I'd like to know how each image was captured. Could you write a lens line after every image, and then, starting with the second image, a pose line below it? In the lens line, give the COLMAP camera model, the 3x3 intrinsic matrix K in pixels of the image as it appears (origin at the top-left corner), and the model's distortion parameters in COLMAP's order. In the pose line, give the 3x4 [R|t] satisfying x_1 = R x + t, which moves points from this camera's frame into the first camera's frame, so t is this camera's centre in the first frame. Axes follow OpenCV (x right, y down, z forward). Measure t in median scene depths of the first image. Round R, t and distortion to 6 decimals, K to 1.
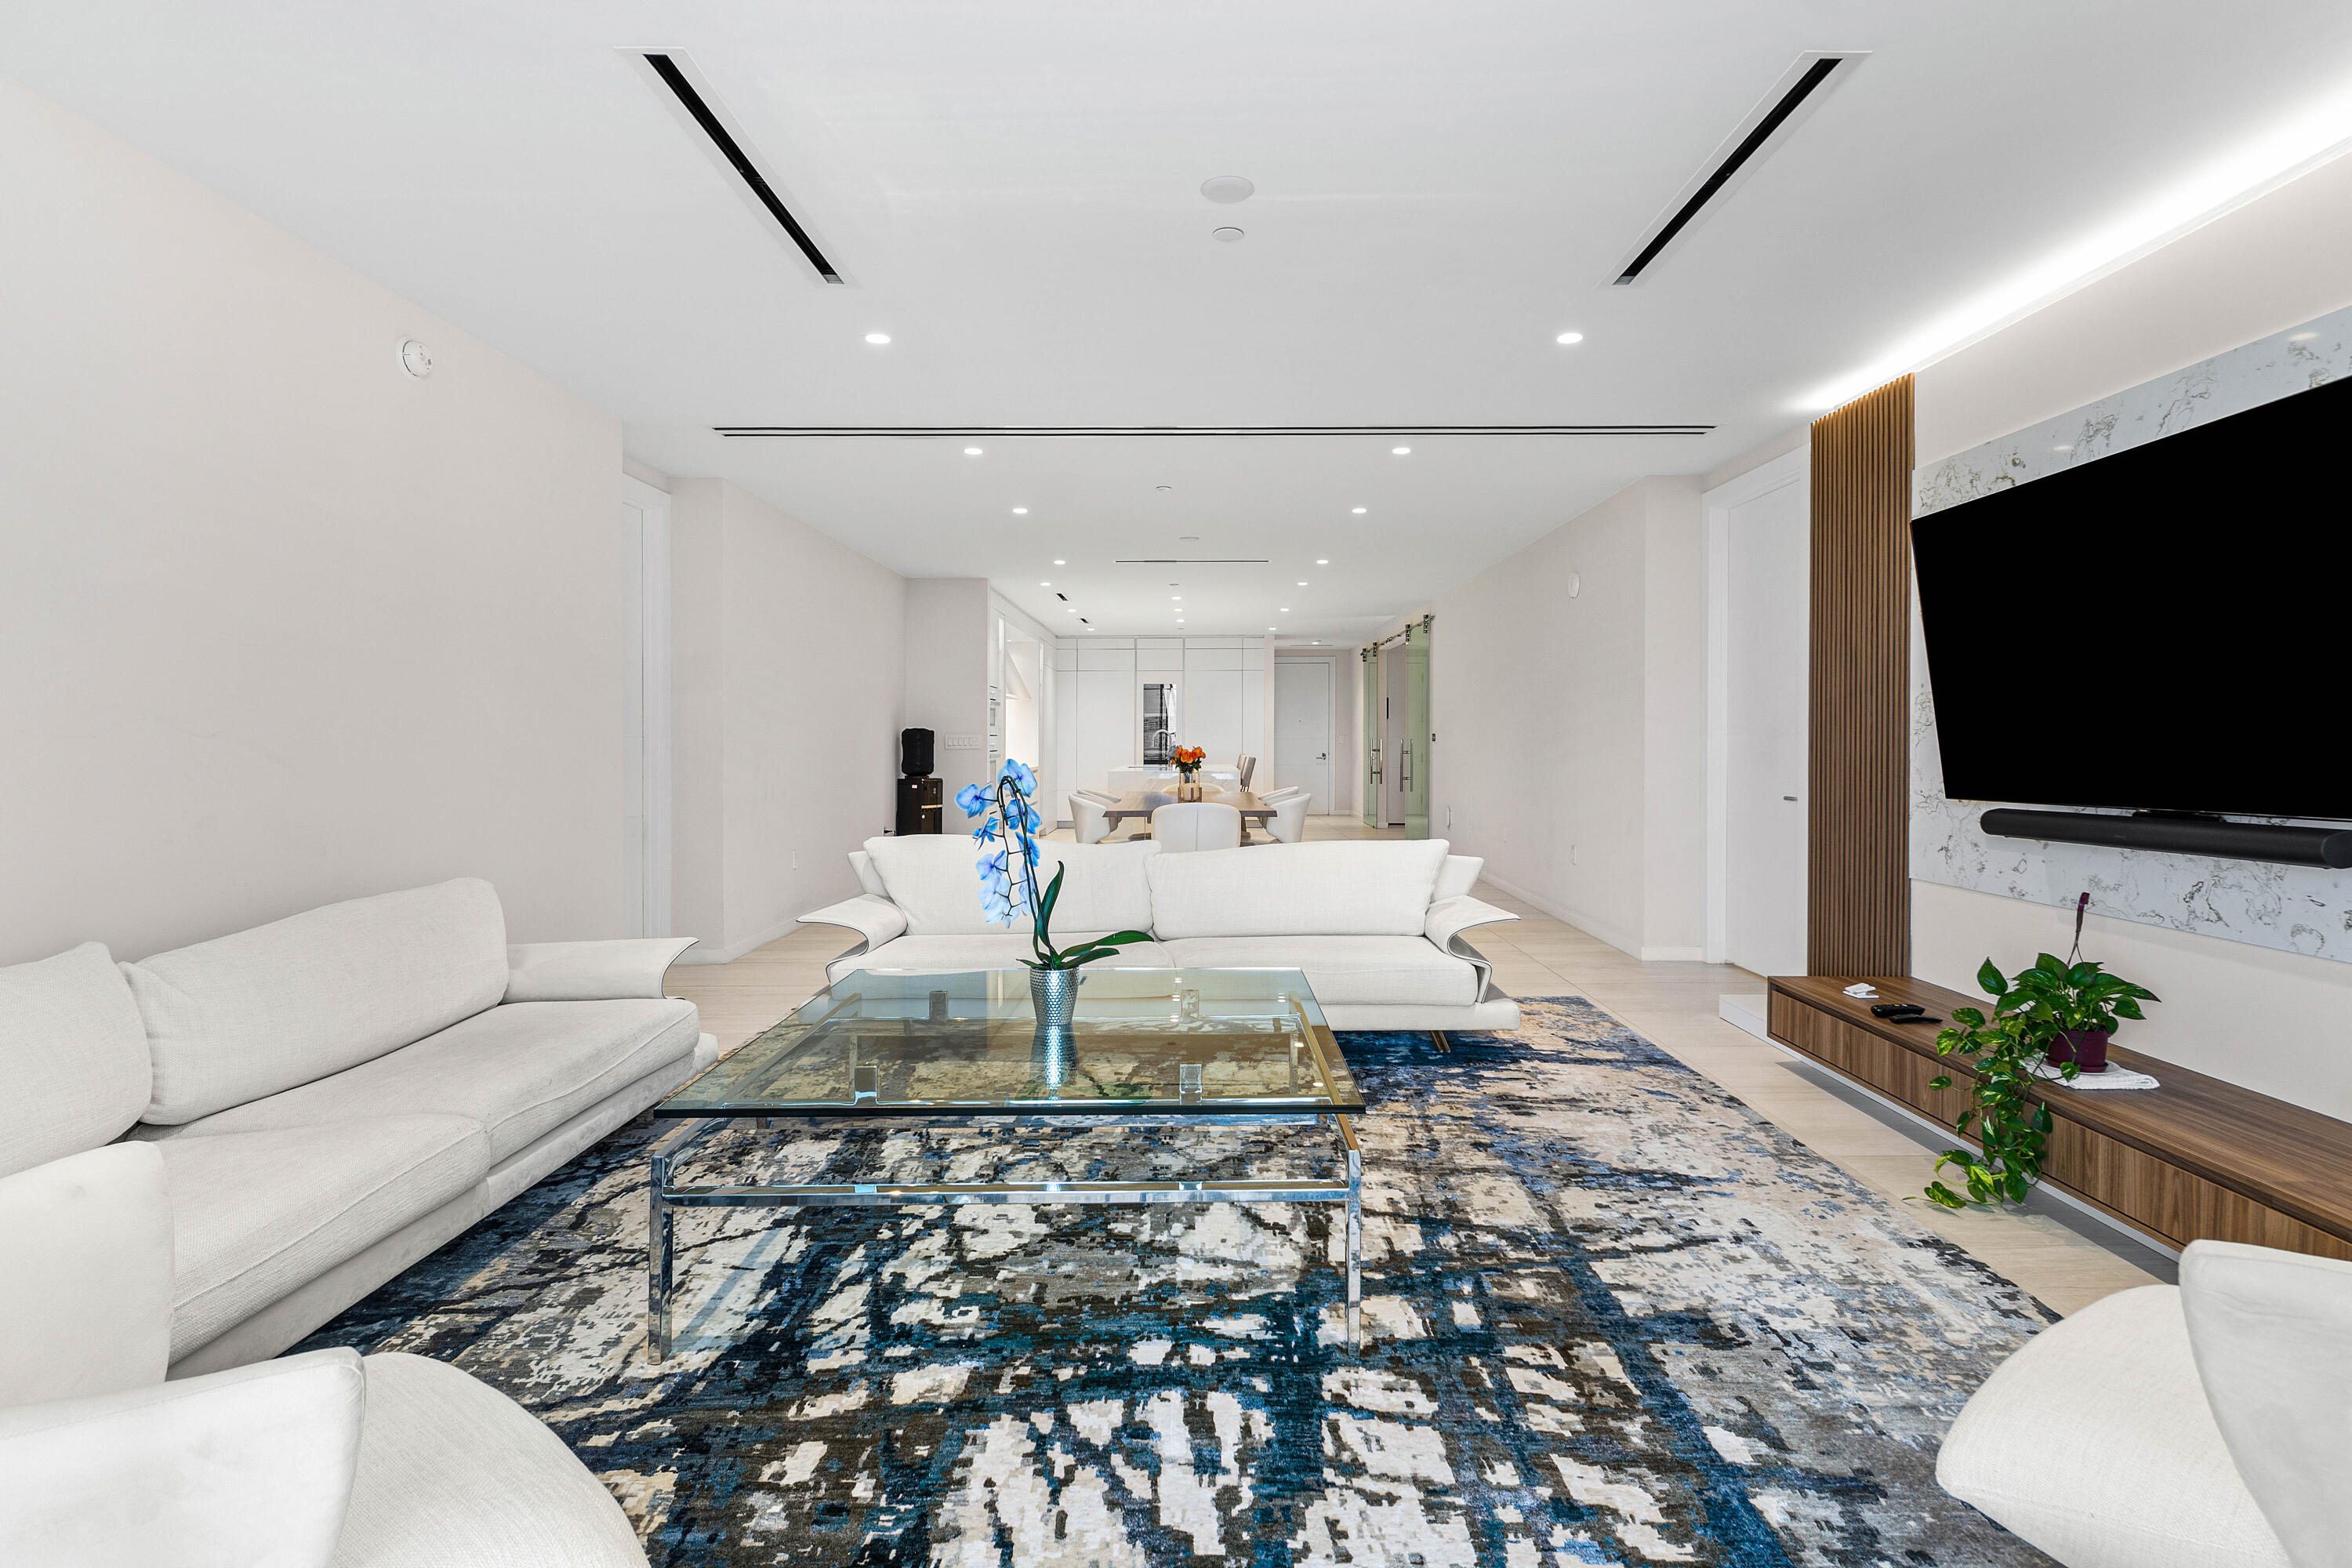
lens RADIAL K [[1156.1, 0, 1188.1], [0, 1156.1, 755.5], [0, 0, 1]] dist [0.004289, -0.000164]
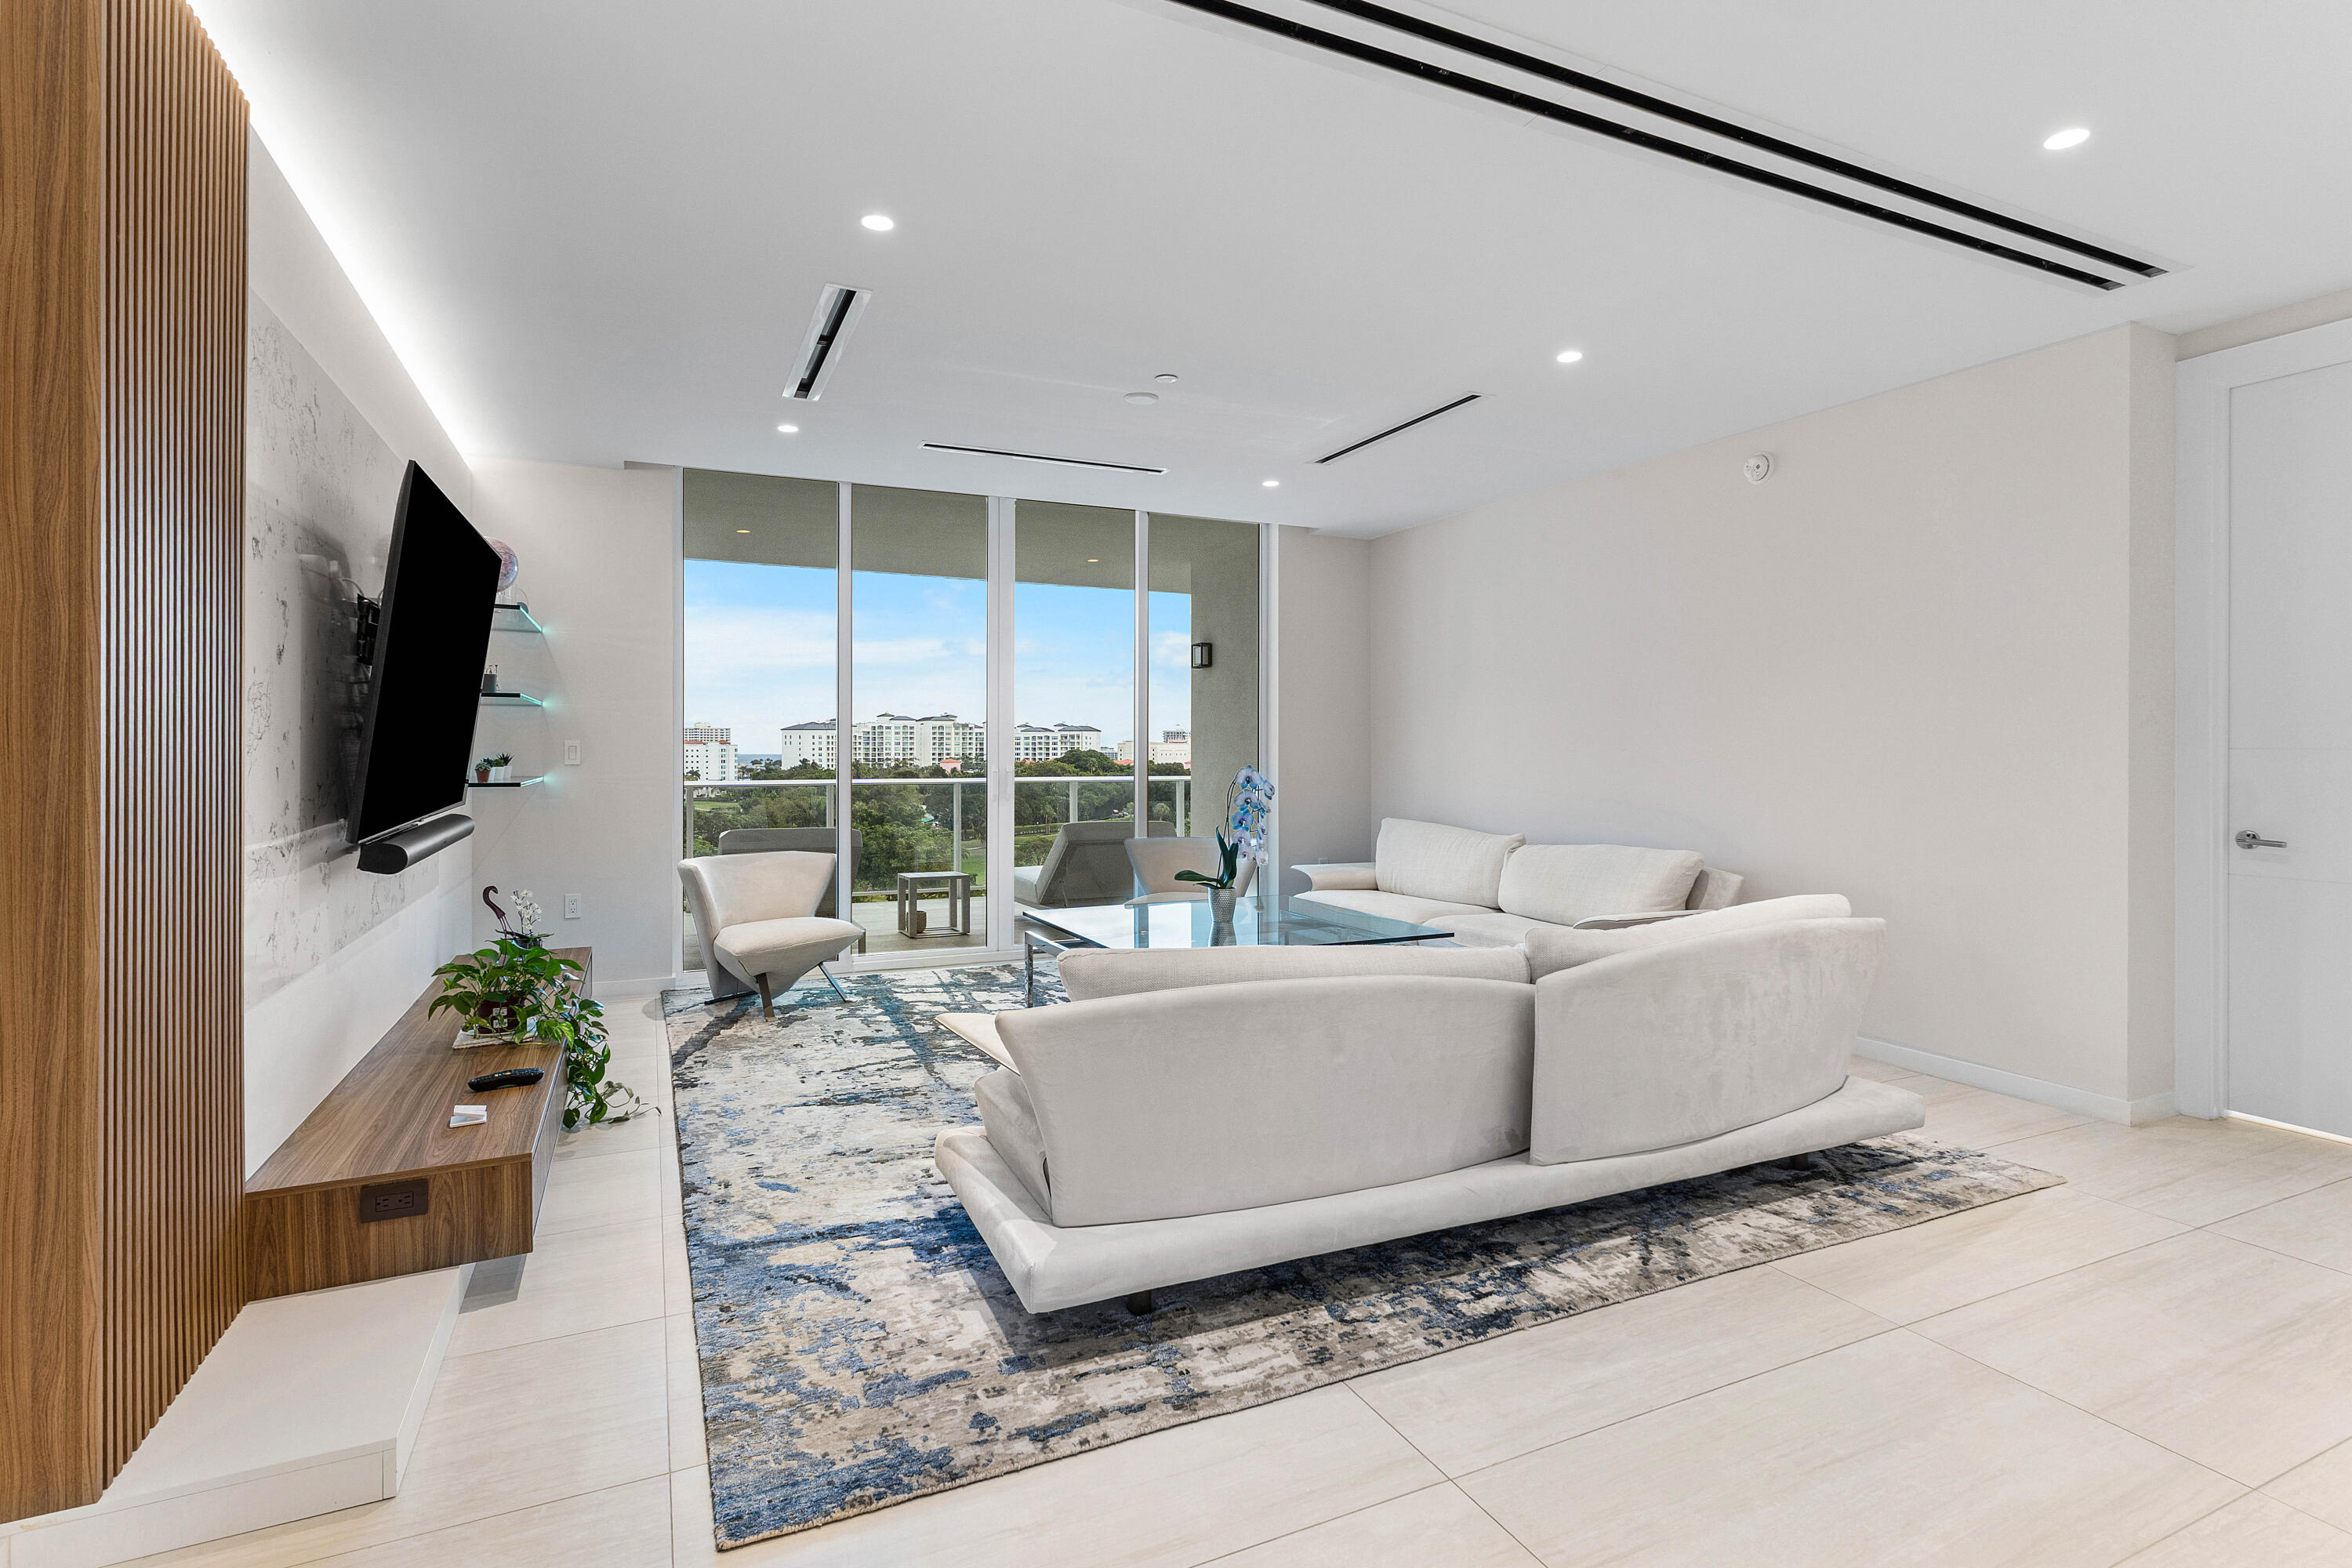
lens RADIAL K [[1136.3, 0, 1187.4], [0, 1136.3, 733.3], [0, 0, 1]] dist [0.002371, 0.000580]
pose [[-0.899916, -0.002900, -0.436054, 0.674891], [-0.002683, 0.999996, -0.001115, -0.043984], [0.436055, 0.000167, -0.899920, 2.524598]]
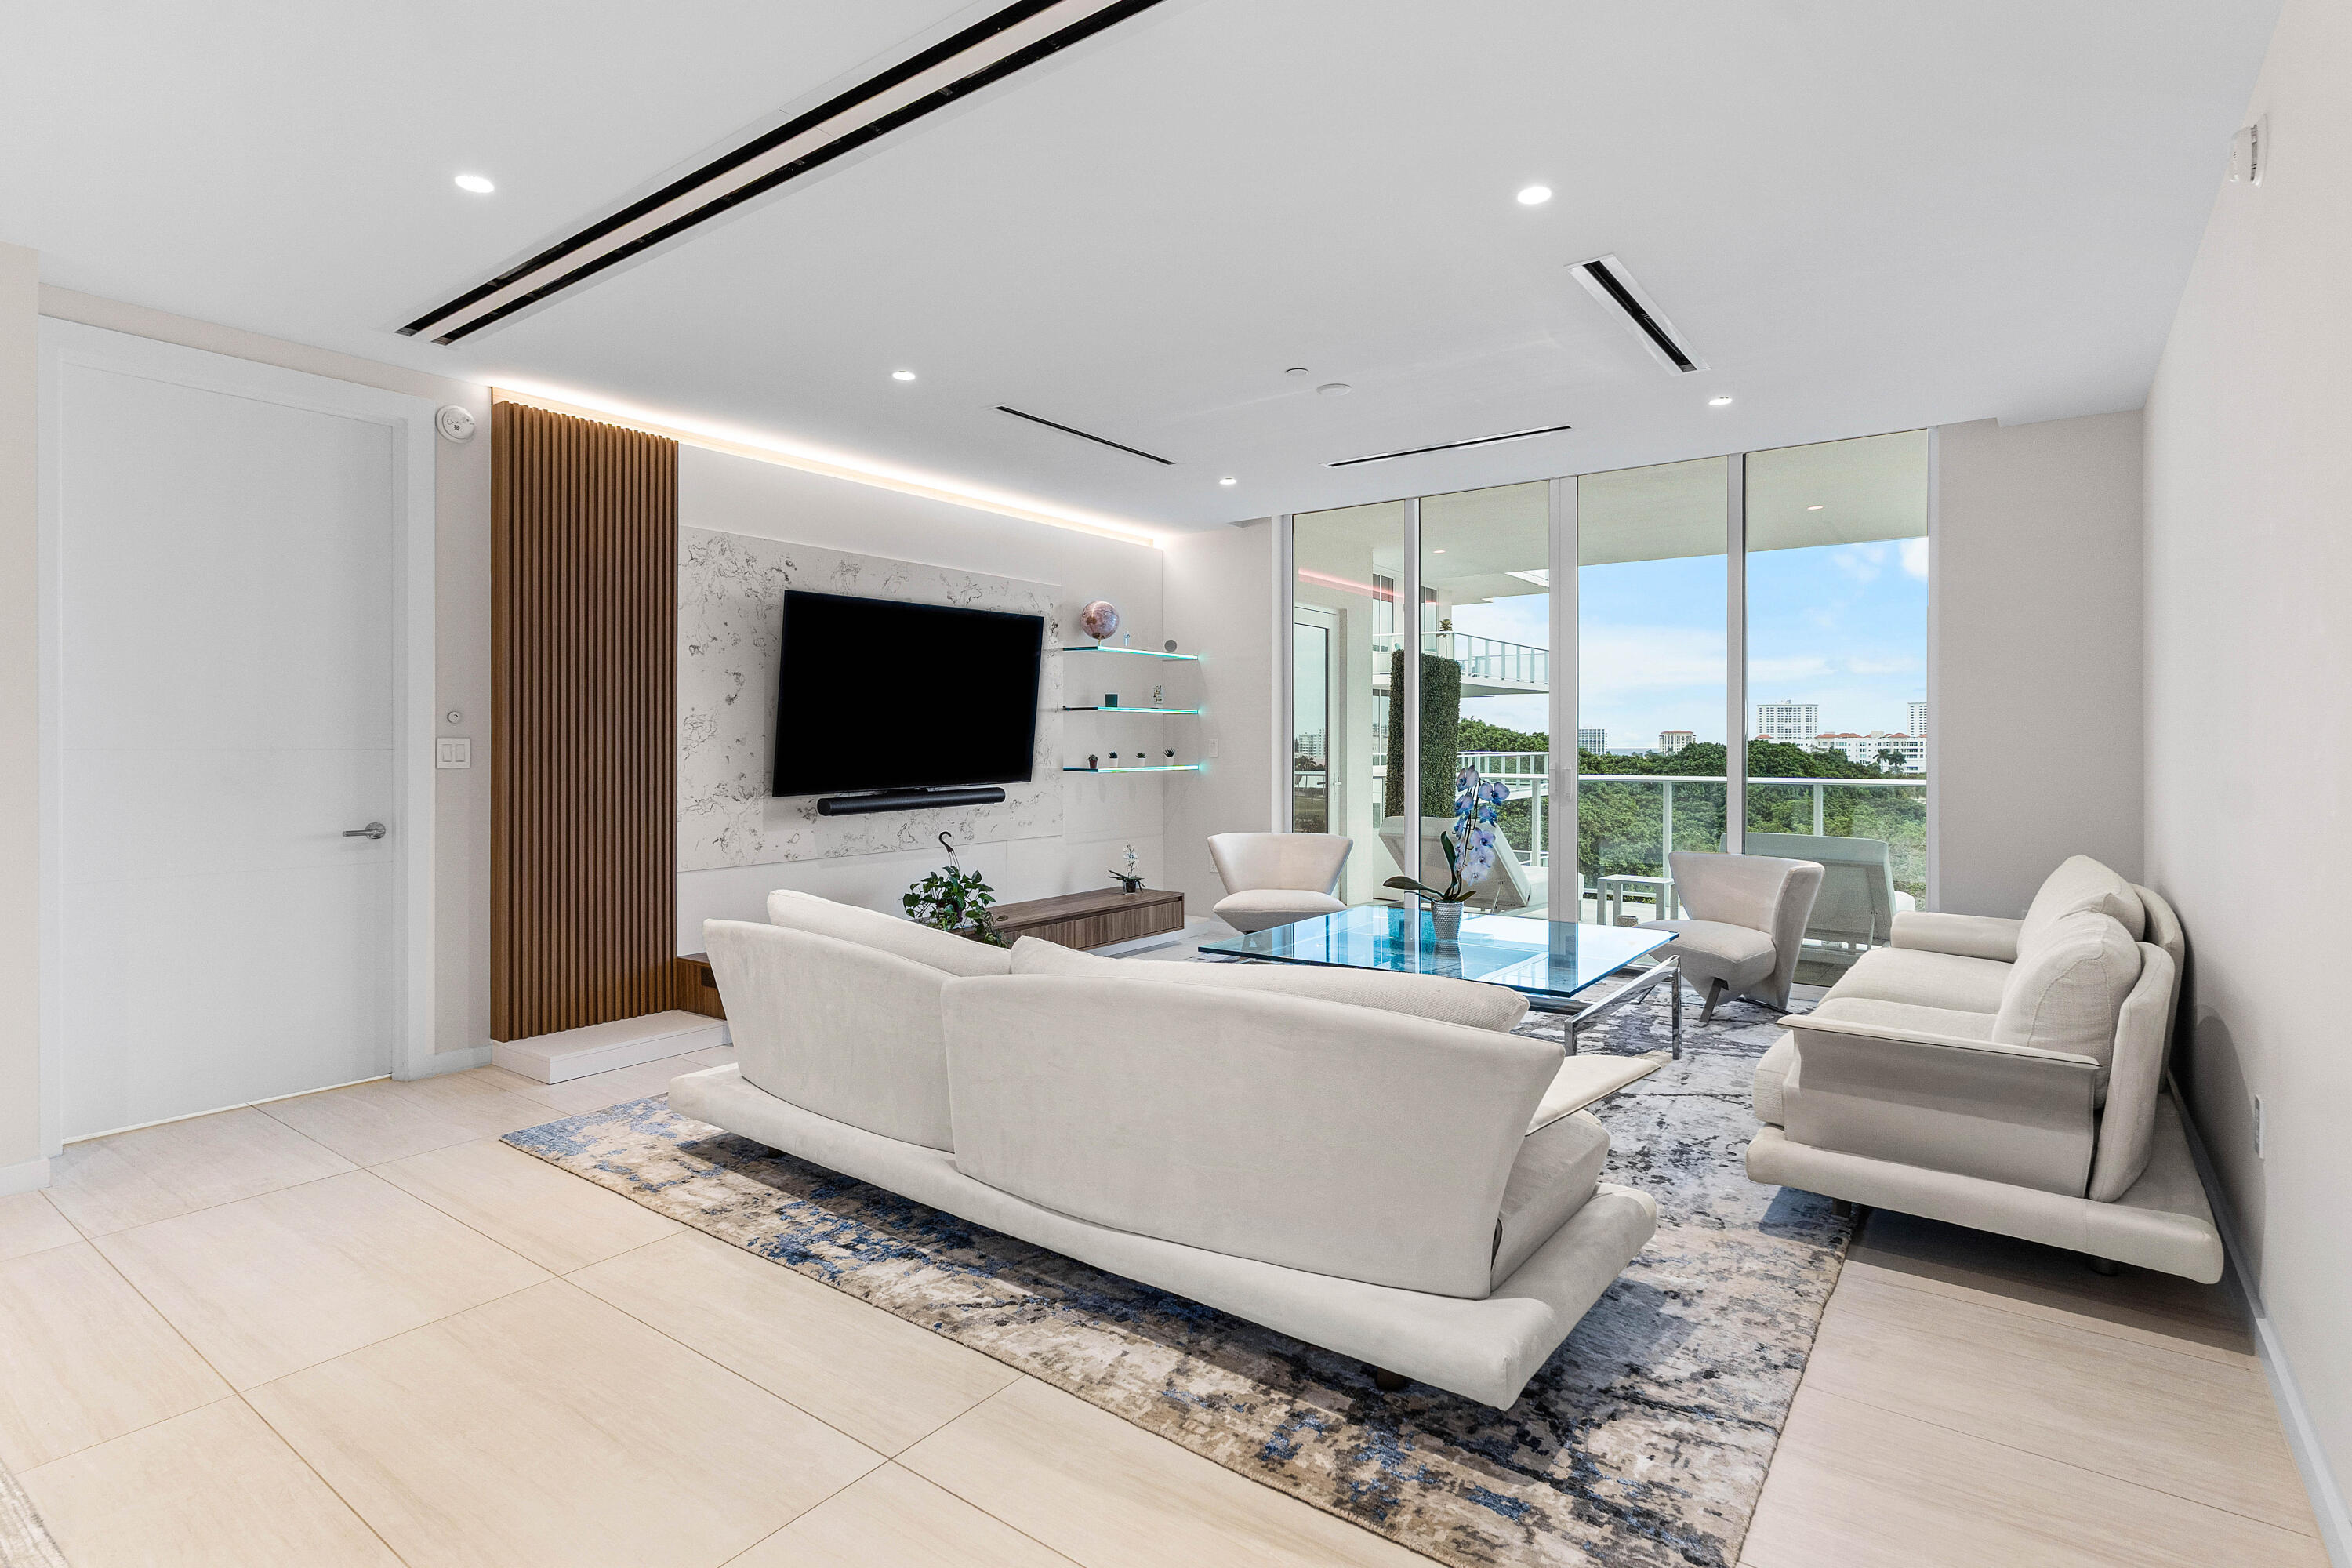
lens RADIAL K [[1143.9, 0, 1223.0], [0, 1143.9, 790.1], [0, 0, 1]] dist [0.000175, -0.000069]
pose [[-0.823048, -0.018695, 0.567664, -0.723879], [0.011466, 0.998708, 0.049514, -0.041852], [-0.567856, 0.047261, -0.821770, 2.430013]]
